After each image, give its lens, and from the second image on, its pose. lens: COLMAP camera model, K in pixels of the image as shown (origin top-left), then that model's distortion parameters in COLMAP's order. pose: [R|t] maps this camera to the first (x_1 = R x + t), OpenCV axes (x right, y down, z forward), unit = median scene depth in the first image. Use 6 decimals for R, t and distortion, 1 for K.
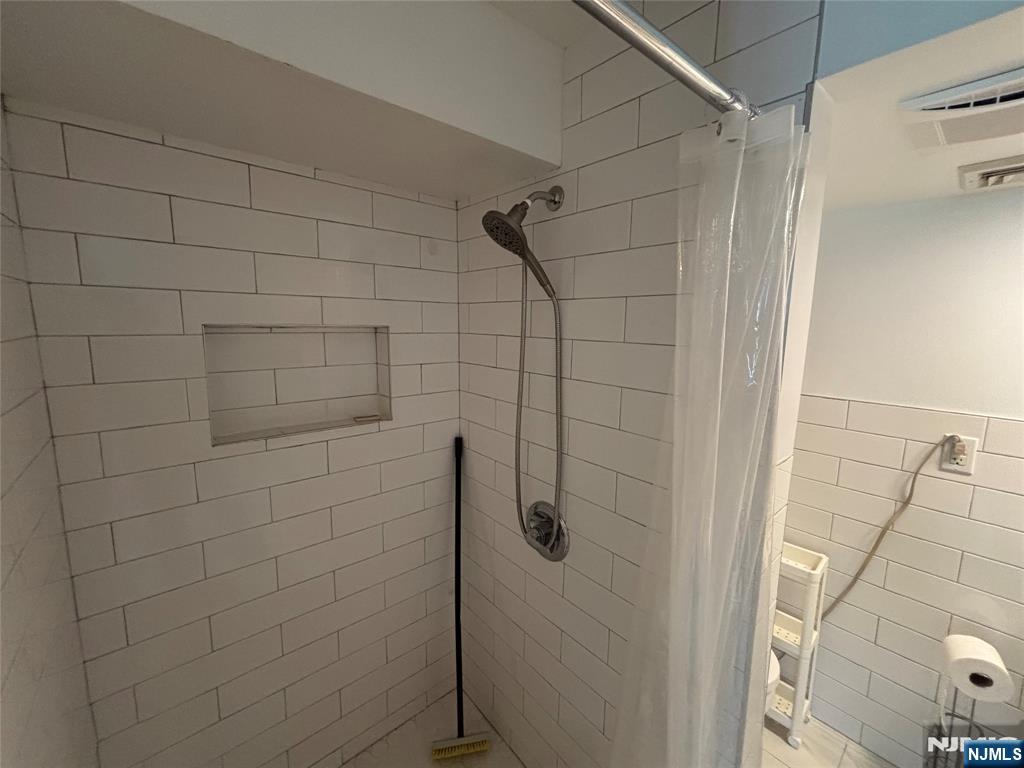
lens RADIAL K [[415.7, 0, 501.8], [0, 415.7, 379.4], [0, 0, 1]] dist [0.000335, -0.000103]
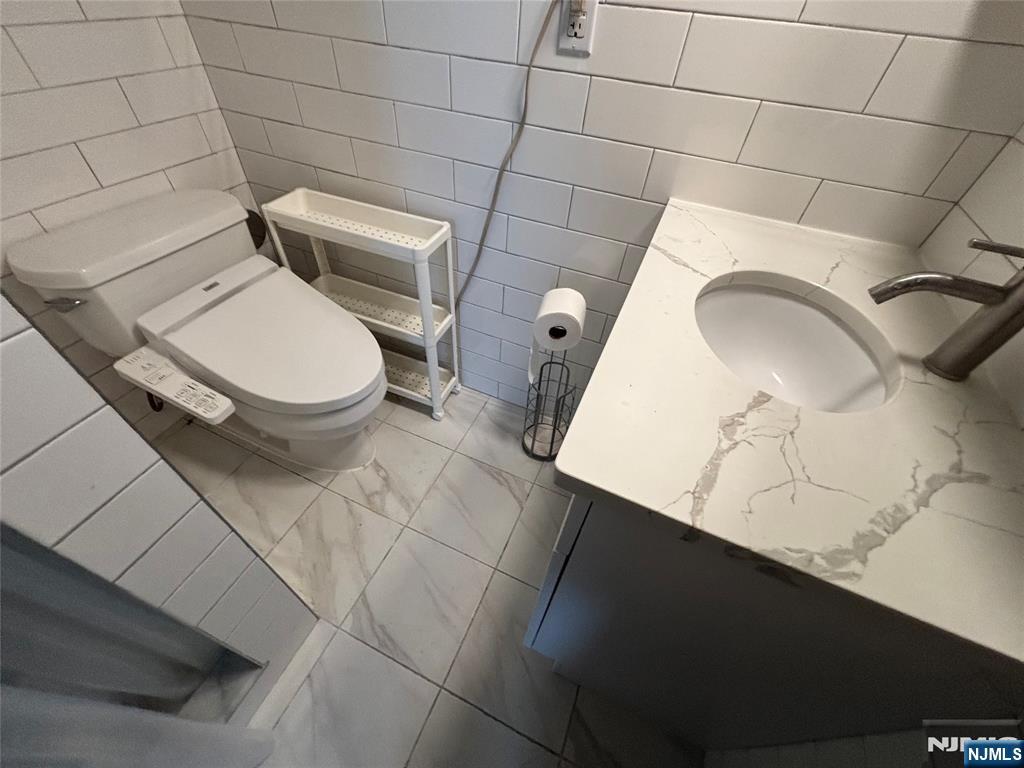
lens RADIAL K [[409.6, 0, 510.2], [0, 409.6, 376.9], [0, 0, 1]] dist [-0.001357, 0.000373]
pose [[0.892560, -0.288264, 0.346758, 0.599363], [0.012383, 0.784363, 0.620179, 0.205769], [-0.450759, -0.549253, 0.703660, 0.307302]]
